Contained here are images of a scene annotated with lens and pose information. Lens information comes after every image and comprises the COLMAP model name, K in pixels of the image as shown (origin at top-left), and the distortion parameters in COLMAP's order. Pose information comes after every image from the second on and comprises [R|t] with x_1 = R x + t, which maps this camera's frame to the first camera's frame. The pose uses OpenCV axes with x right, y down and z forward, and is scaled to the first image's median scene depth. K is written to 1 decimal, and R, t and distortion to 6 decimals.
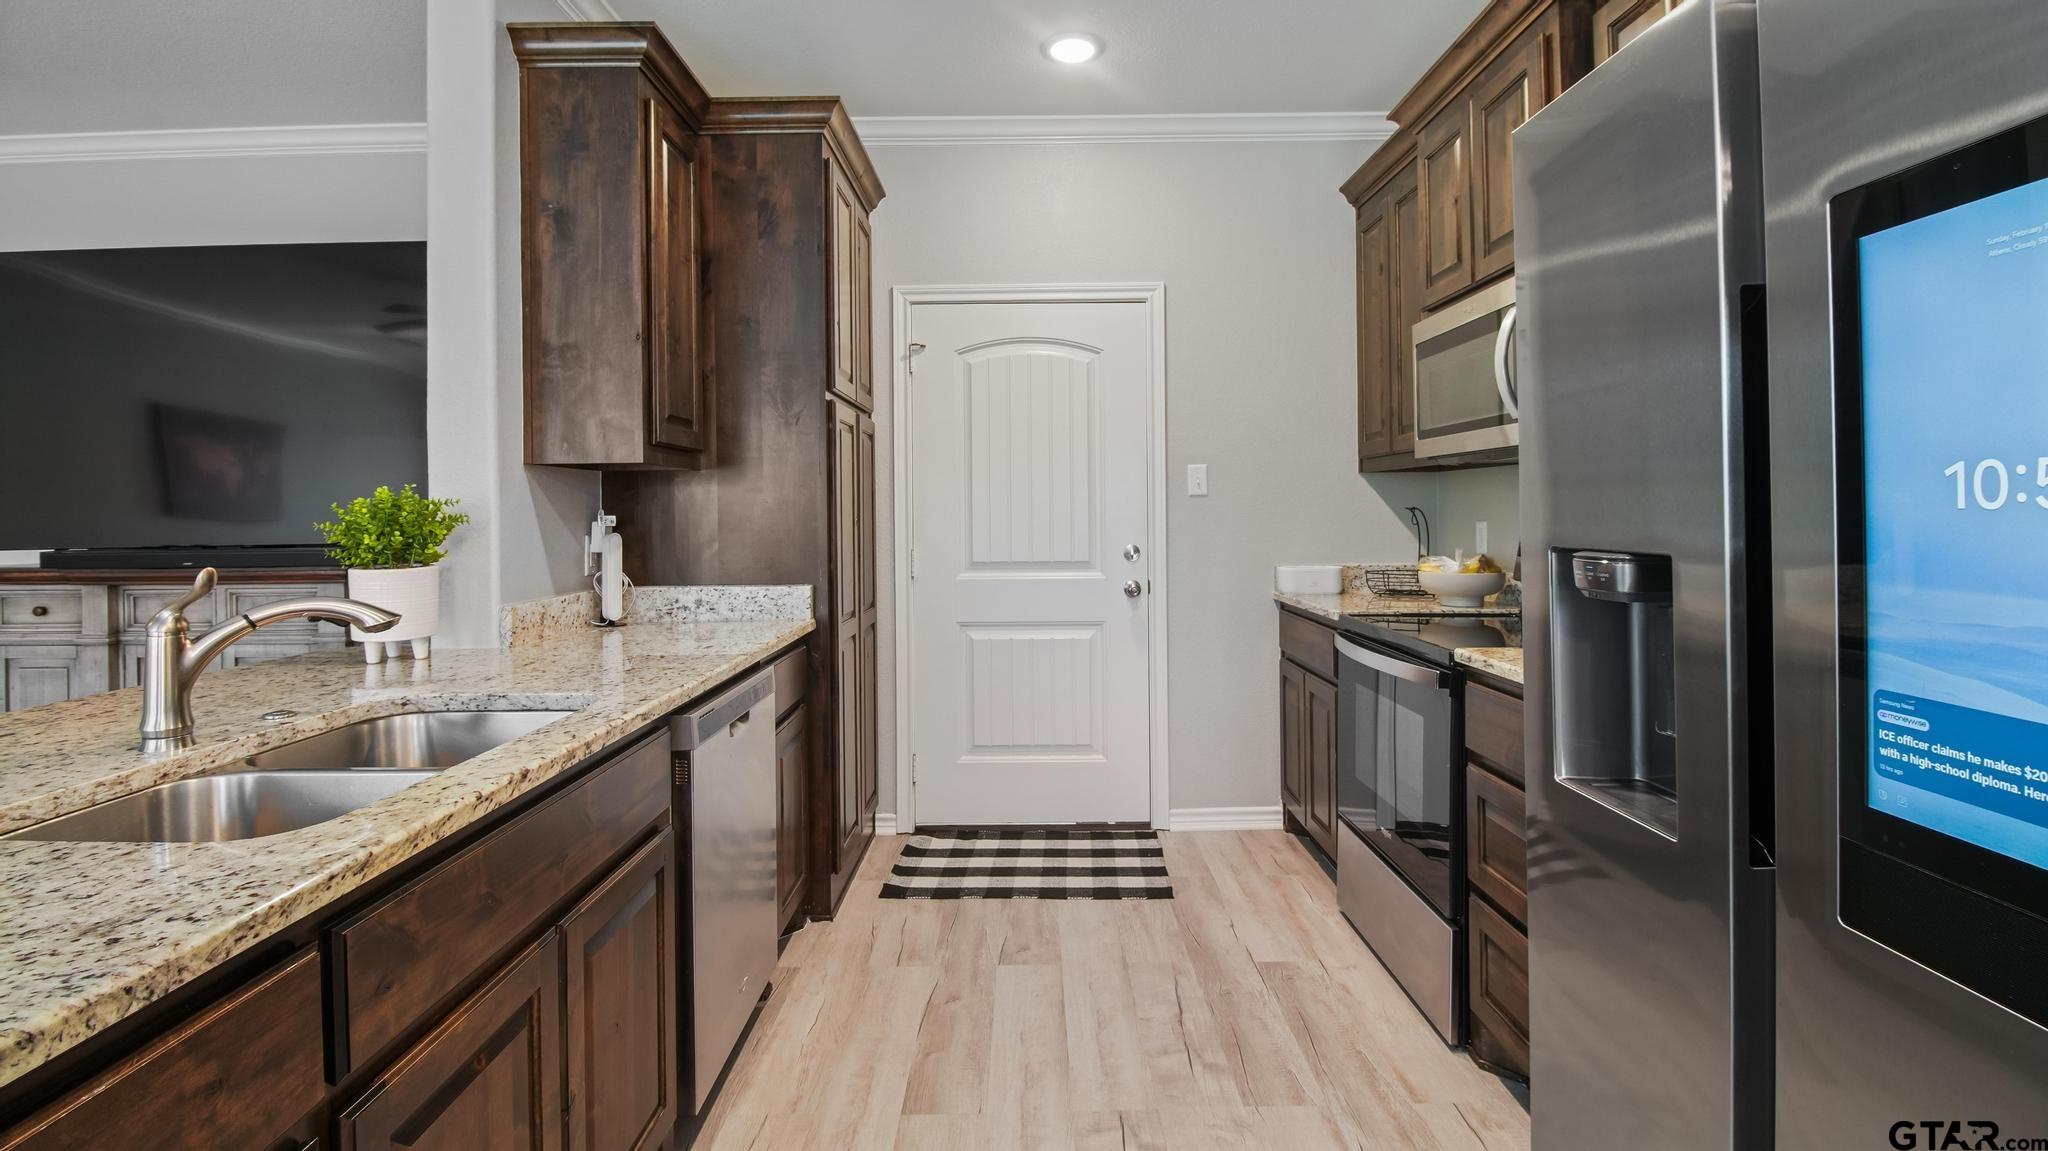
lens RADIAL K [[931.0, 0, 1016.6], [0, 931.0, 516.7], [0, 0, 1]] dist [-0.000363, -0.000149]
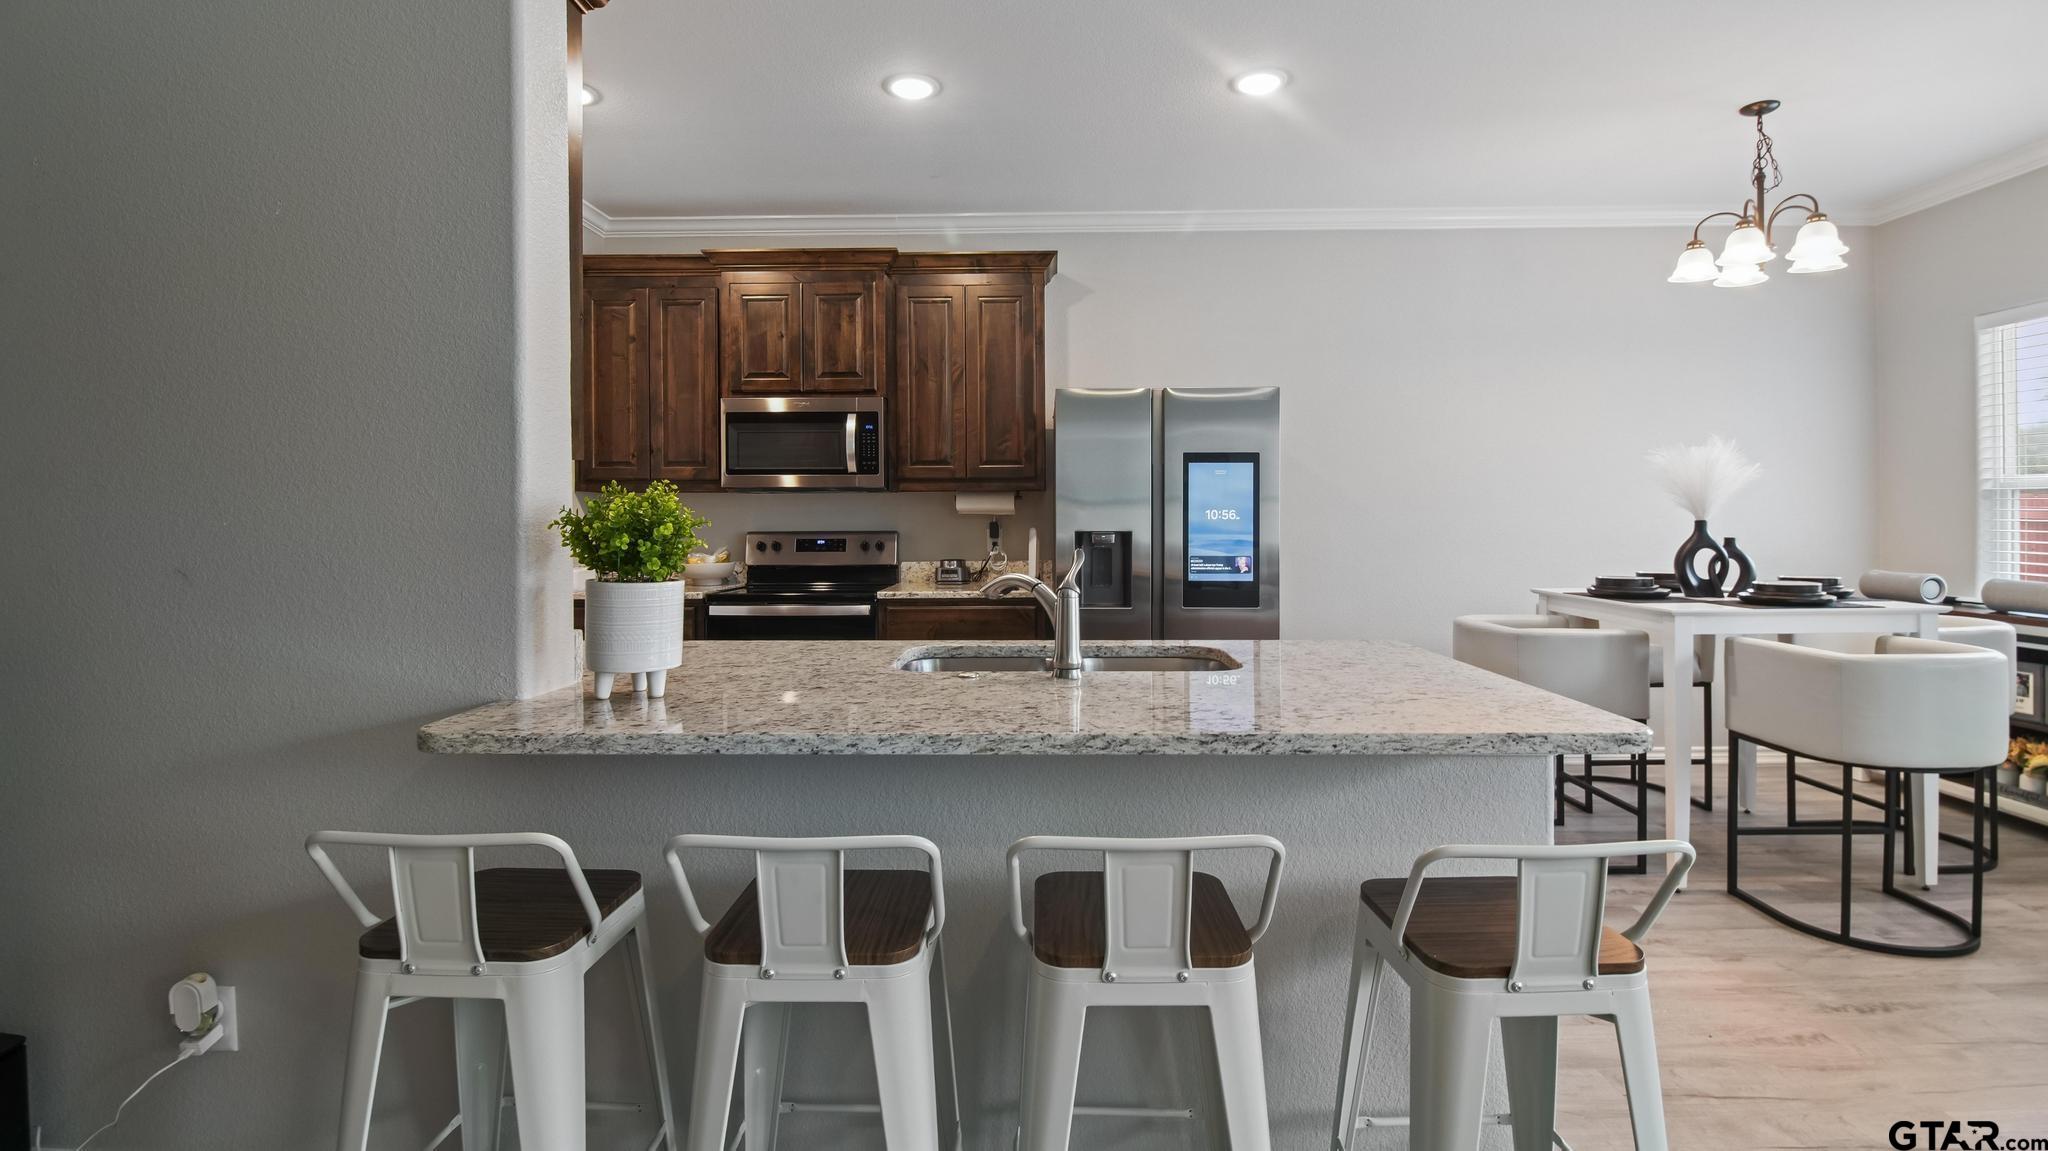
lens RADIAL K [[961.8, 0, 1031.3], [0, 961.8, 532.3], [0, 0, 1]] dist [-0.003430, -0.012238]
pose [[0.004766, -0.002532, 0.999985, -1.138984], [0.008969, 0.999957, 0.002489, 0.011694], [-0.999948, 0.008957, 0.004788, 0.500494]]
